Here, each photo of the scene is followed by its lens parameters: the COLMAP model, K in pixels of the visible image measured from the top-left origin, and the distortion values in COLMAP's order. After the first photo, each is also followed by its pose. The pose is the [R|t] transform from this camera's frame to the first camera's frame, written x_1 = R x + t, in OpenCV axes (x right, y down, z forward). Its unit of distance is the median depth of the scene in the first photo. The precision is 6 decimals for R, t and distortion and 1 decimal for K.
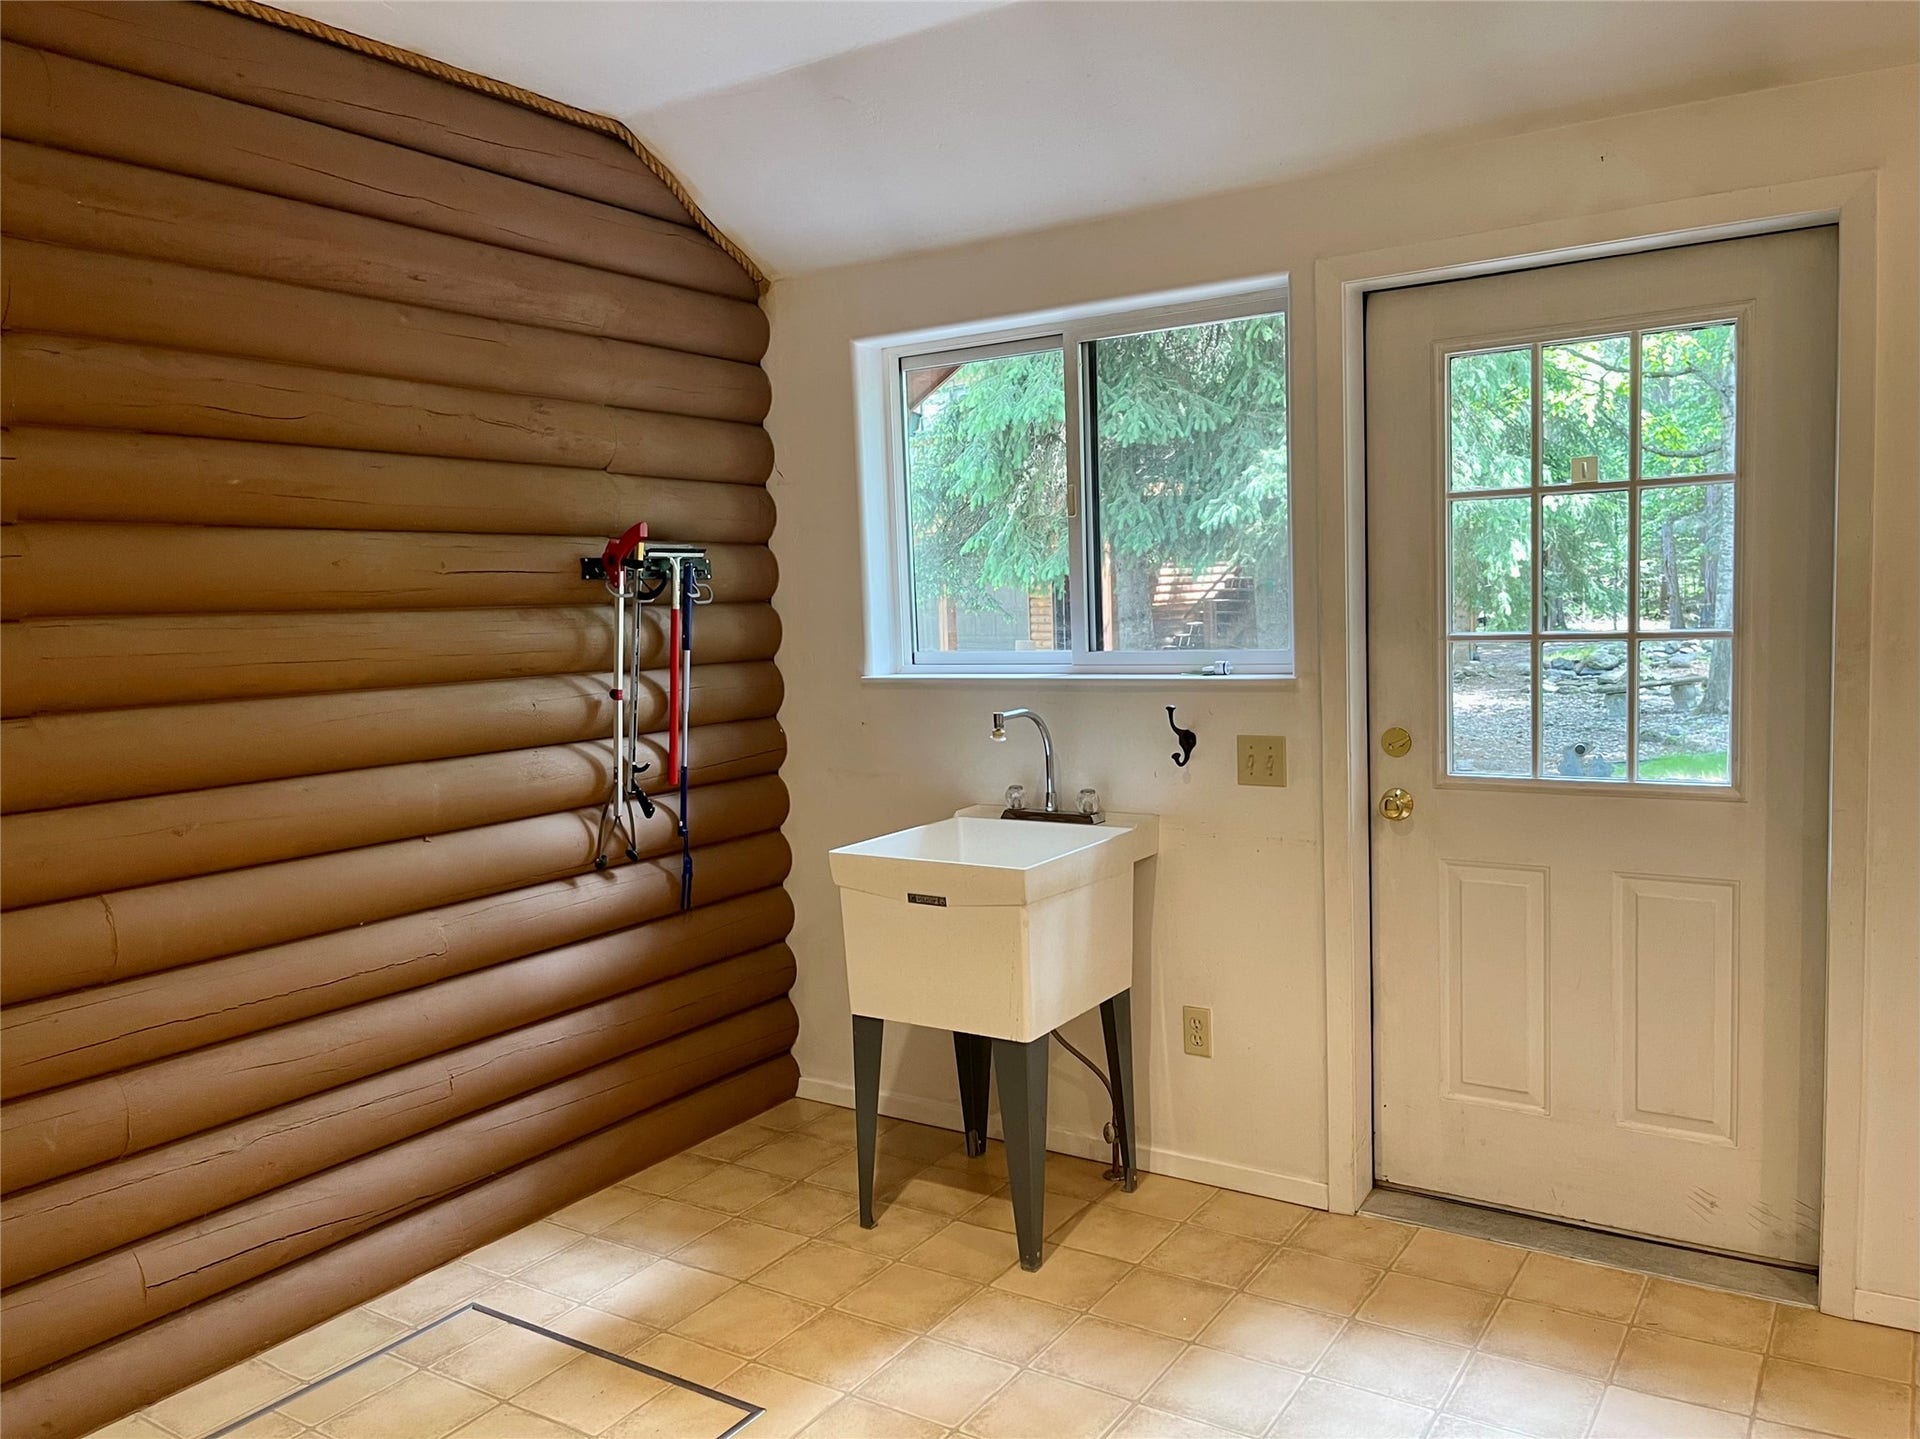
lens RADIAL K [[1449.6, 0, 959.0], [0, 1449.6, 717.7], [0, 0, 1]] dist [0.023826, -0.014751]
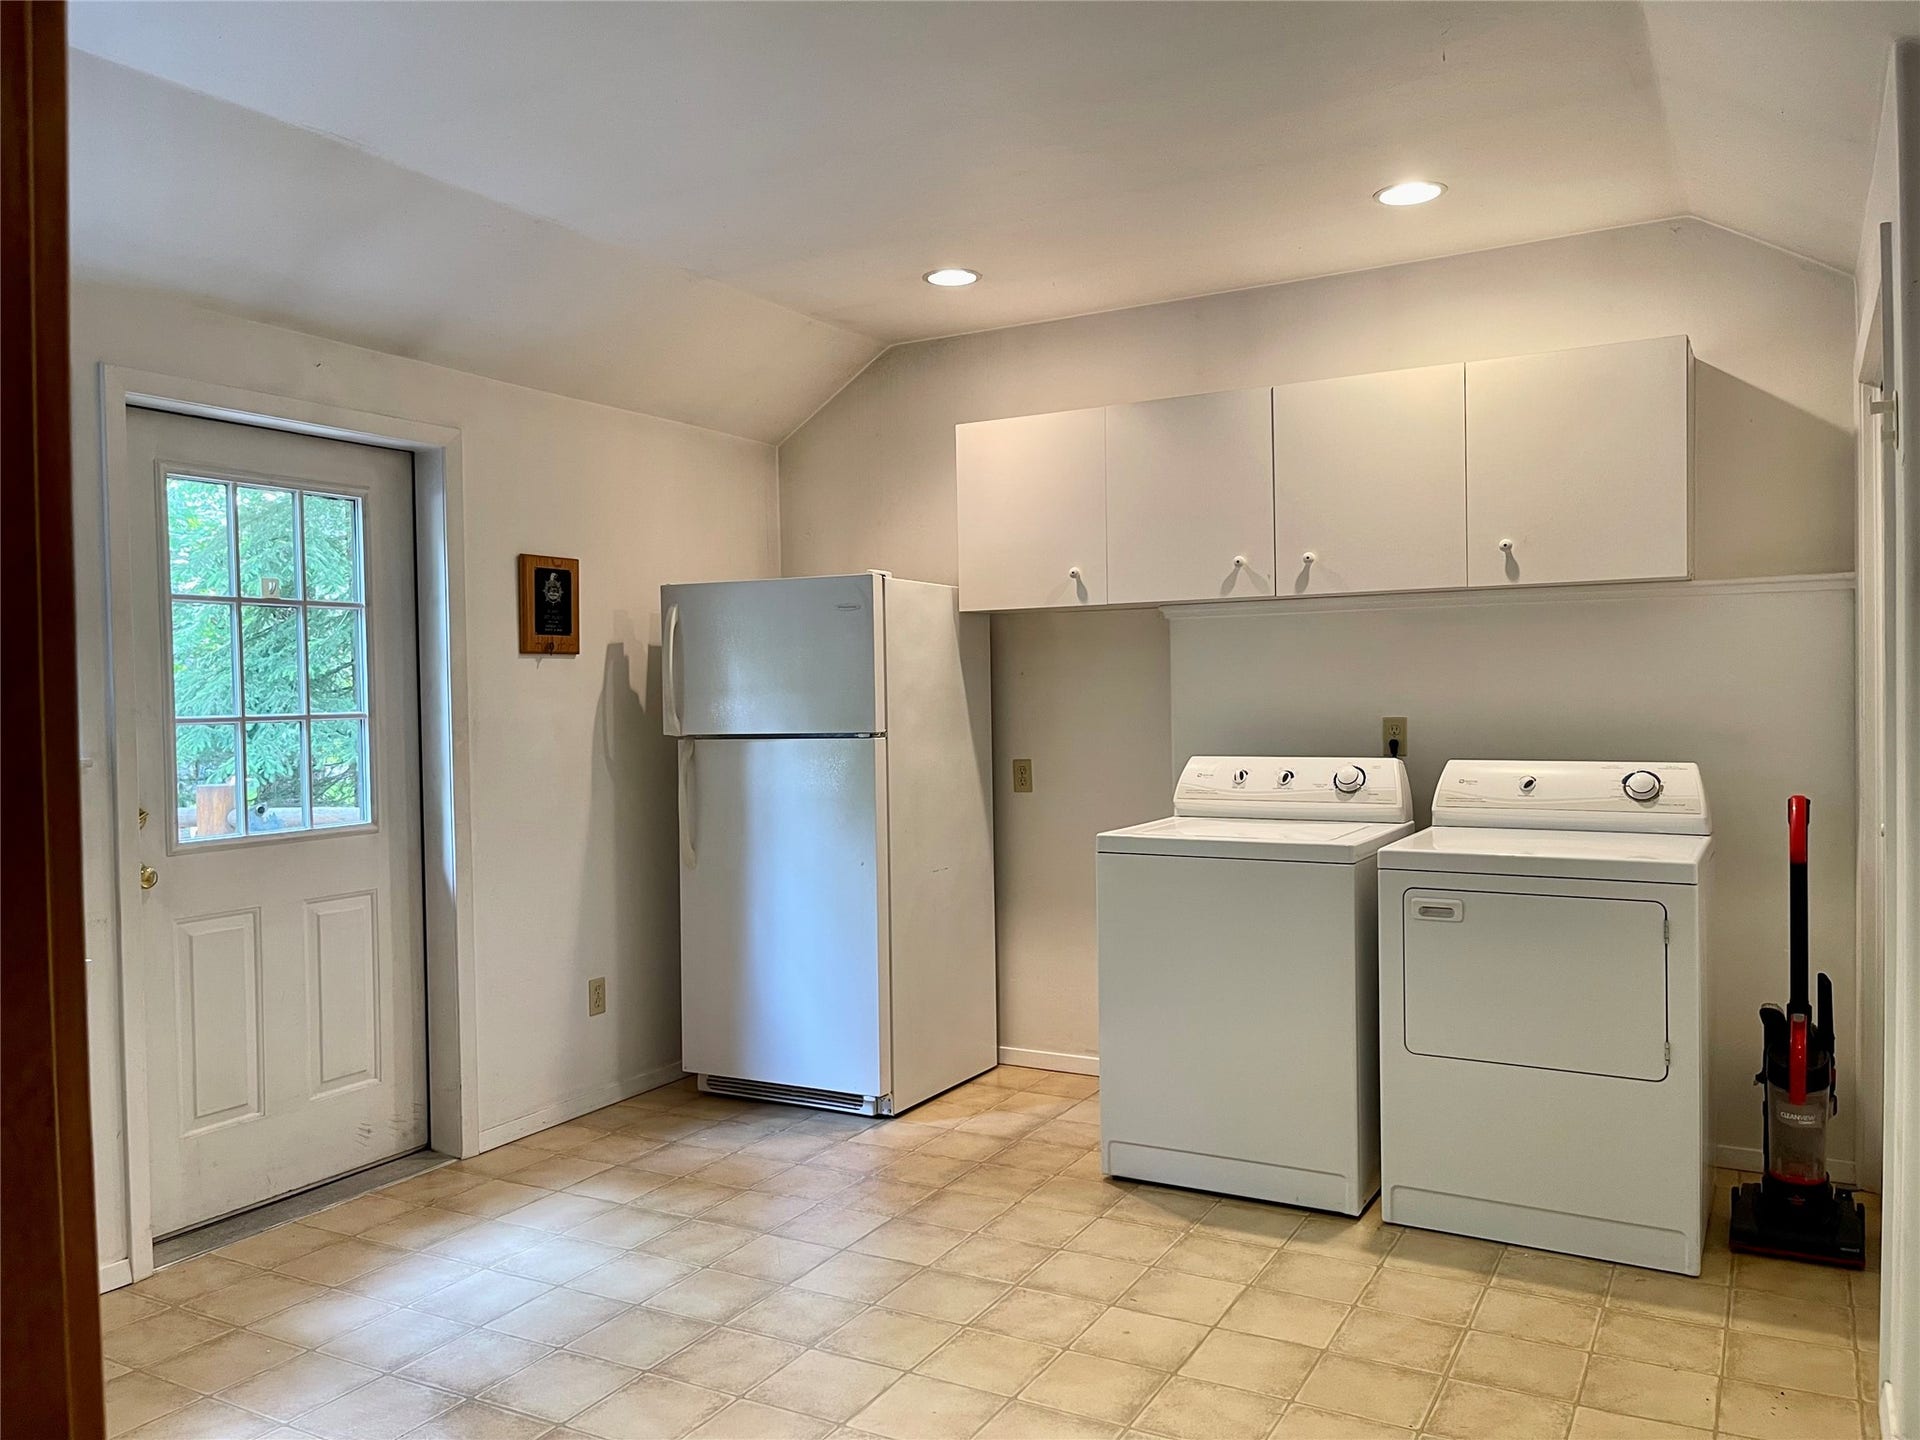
lens RADIAL K [[1449.6, 0, 959.4], [0, 1449.6, 721.5], [0, 0, 1]] dist [0.023826, -0.014751]
pose [[-0.074388, 0.019592, 0.997037, -0.900993], [0.109906, 0.993877, -0.011330, 0.027459], [-0.991154, 0.108737, -0.076086, 0.514439]]
